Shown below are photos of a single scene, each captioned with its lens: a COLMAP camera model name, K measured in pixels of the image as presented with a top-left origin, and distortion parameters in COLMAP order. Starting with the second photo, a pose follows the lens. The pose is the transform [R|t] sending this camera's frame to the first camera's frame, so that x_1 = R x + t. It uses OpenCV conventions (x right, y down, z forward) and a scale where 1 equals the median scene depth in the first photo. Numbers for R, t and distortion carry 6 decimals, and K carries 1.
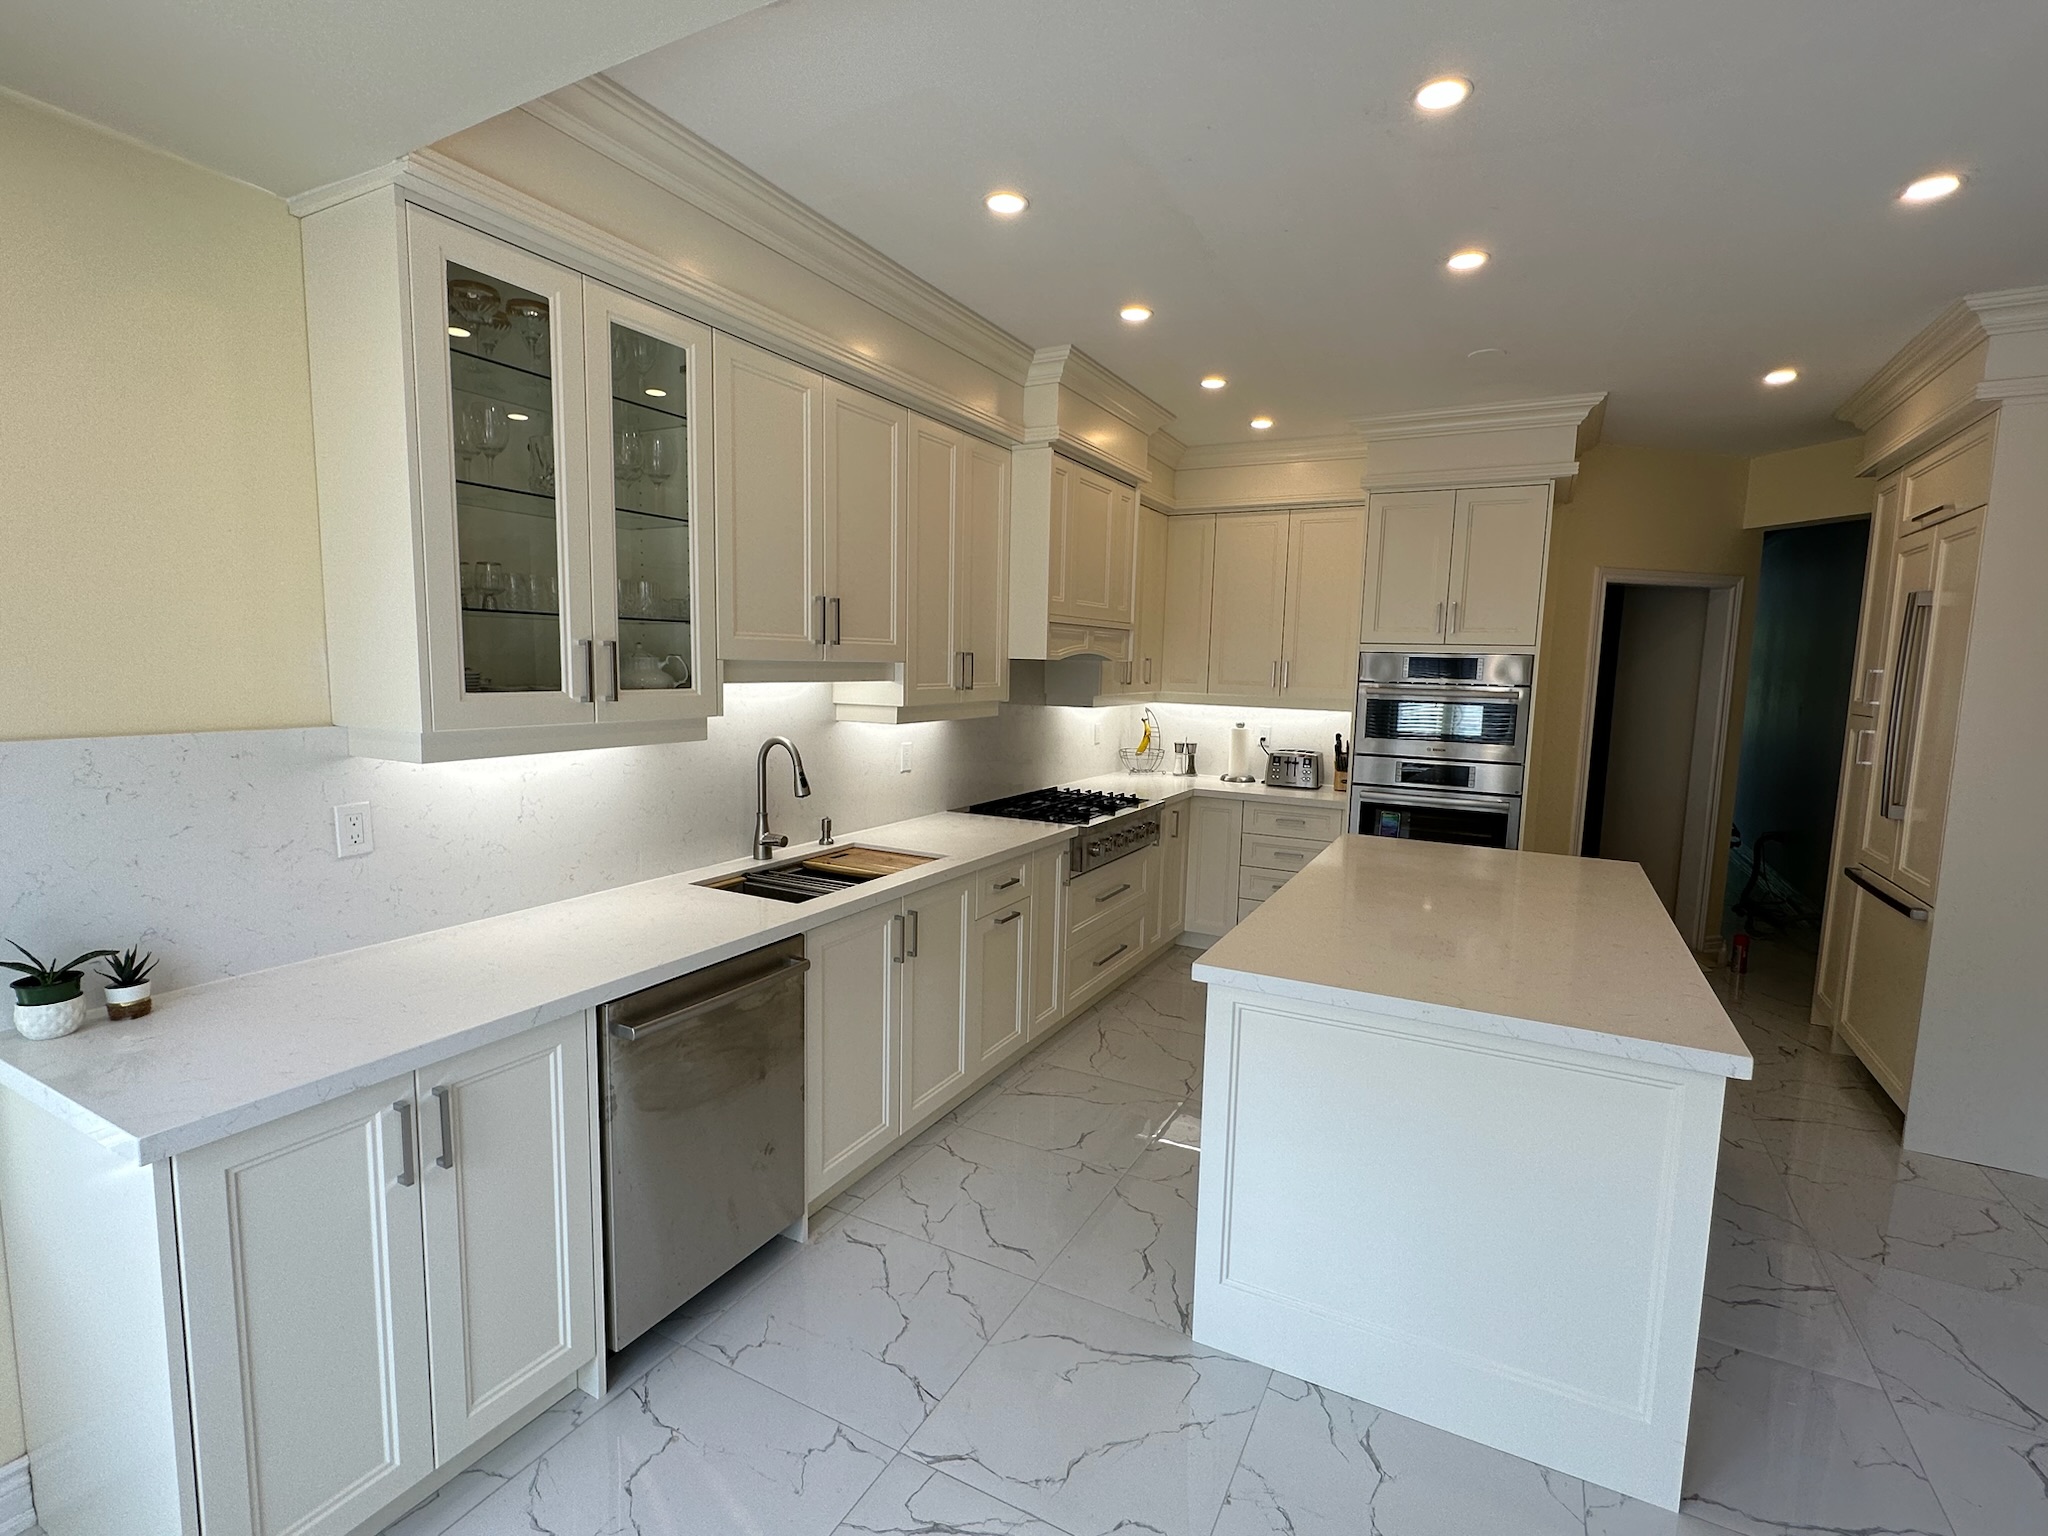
lens RADIAL K [[953.9, 0, 1026.4], [0, 953.9, 768.6], [0, 0, 1]] dist [0.003158, 0.000533]
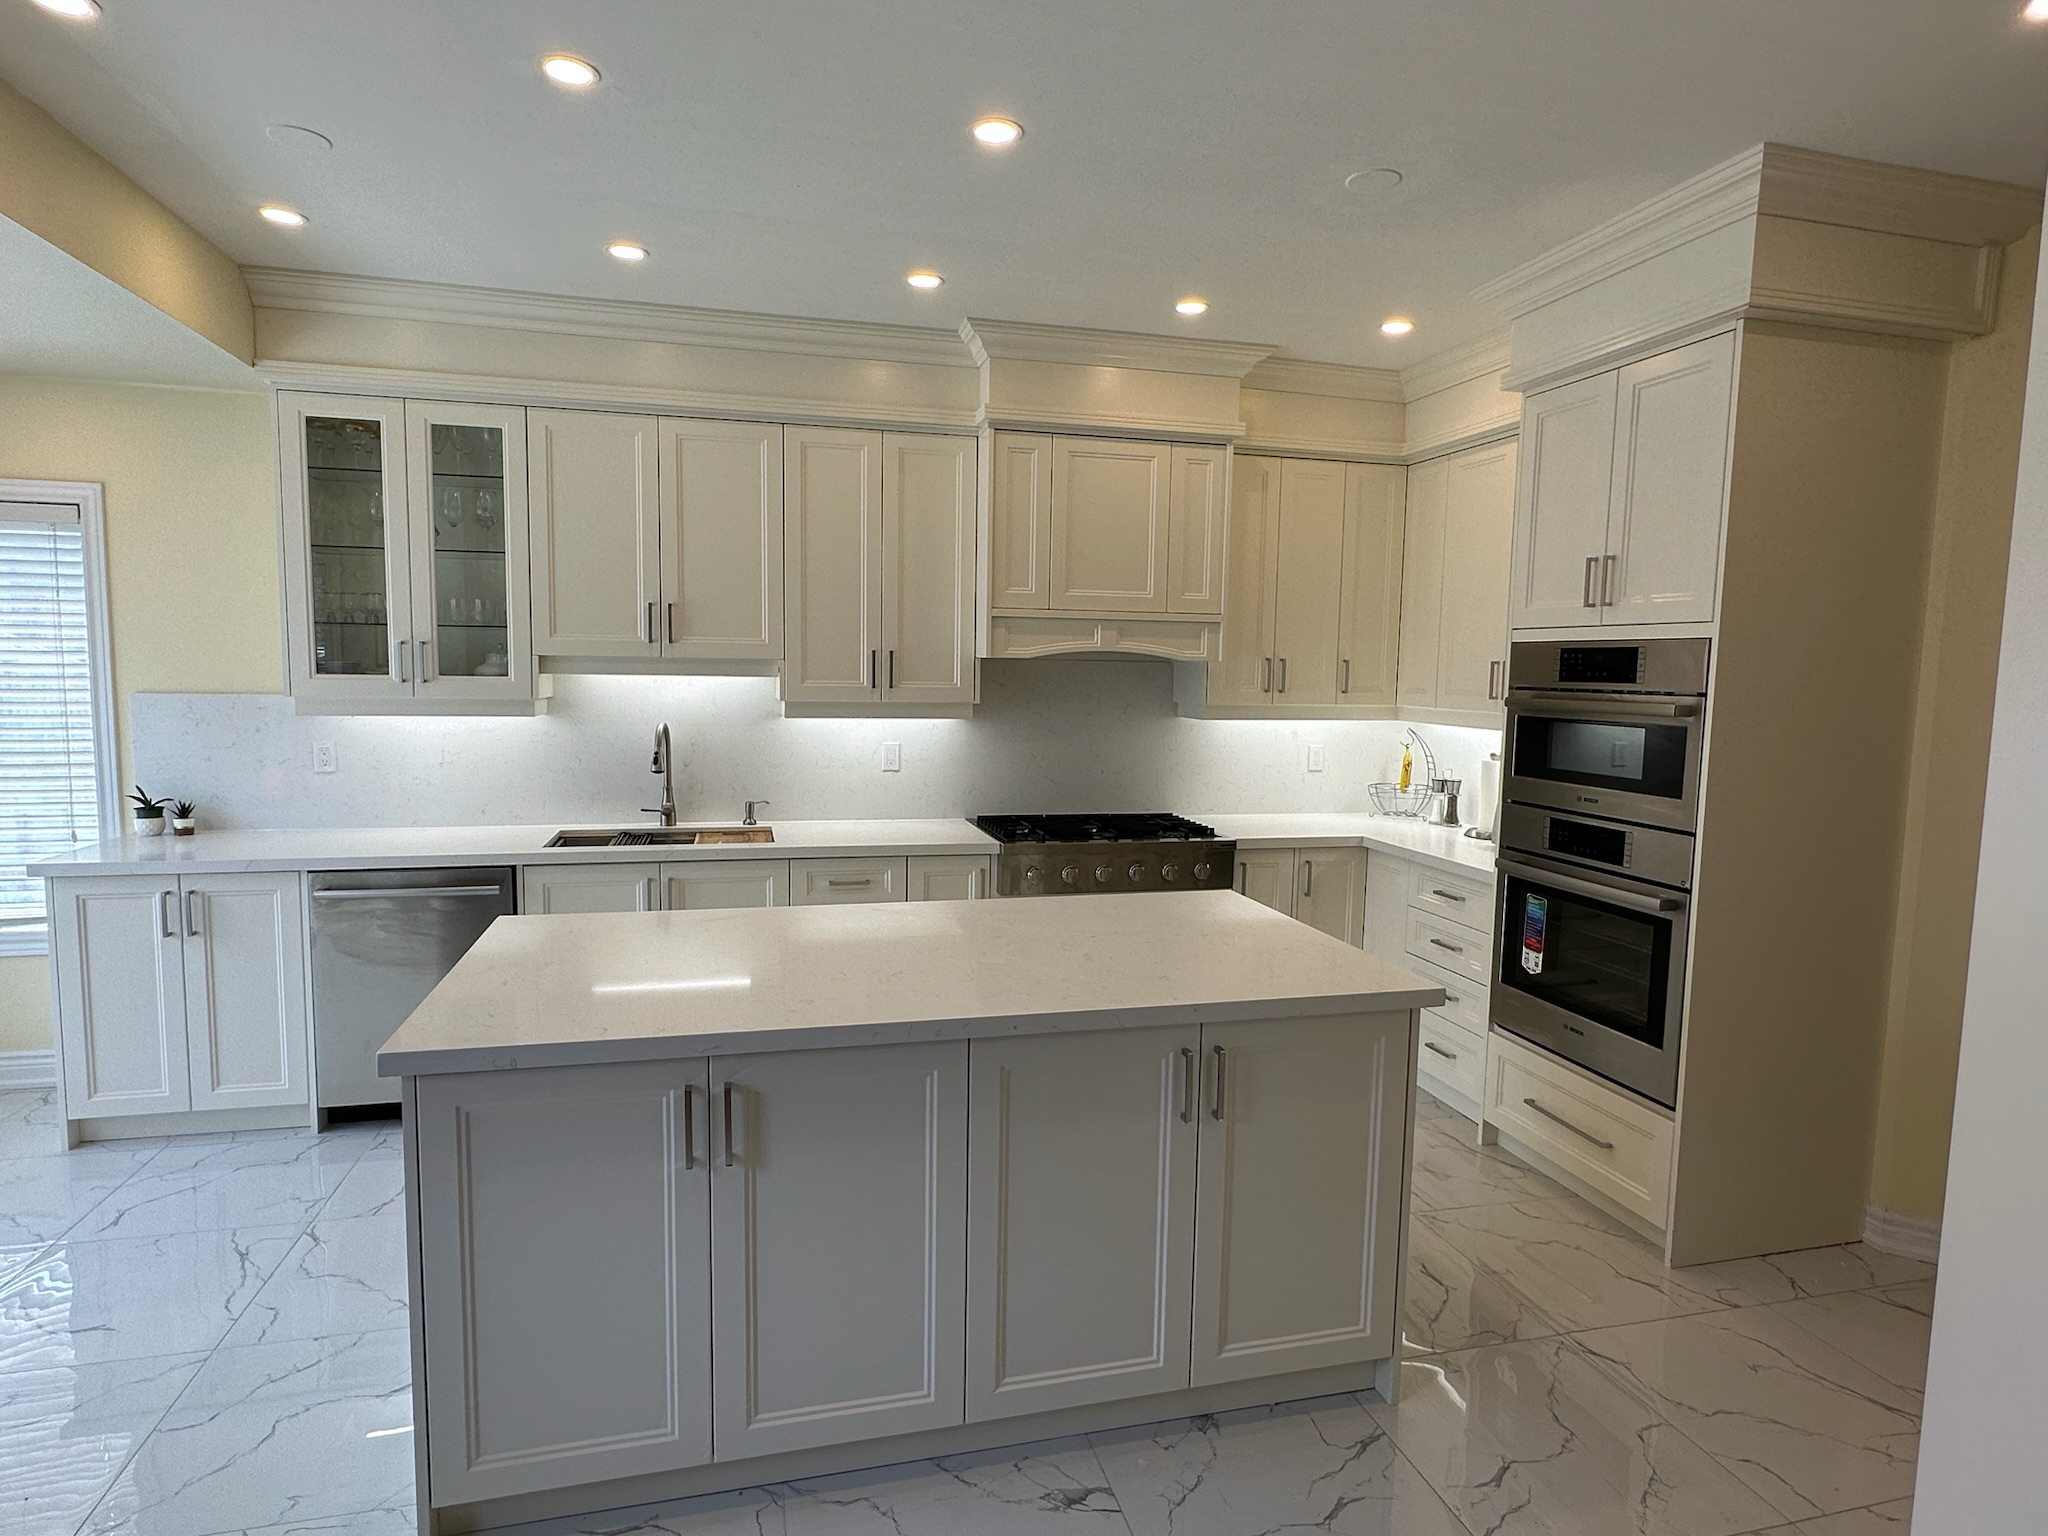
lens RADIAL K [[1122.5, 0, 1022.8], [0, 1122.5, 770.5], [0, 0, 1]] dist [-0.001093, -0.001178]
pose [[0.674012, 0.058198, -0.736425, 1.313009], [-0.085465, 0.996341, 0.000517, -0.015092], [0.733760, 0.062590, 0.676519, 0.474795]]
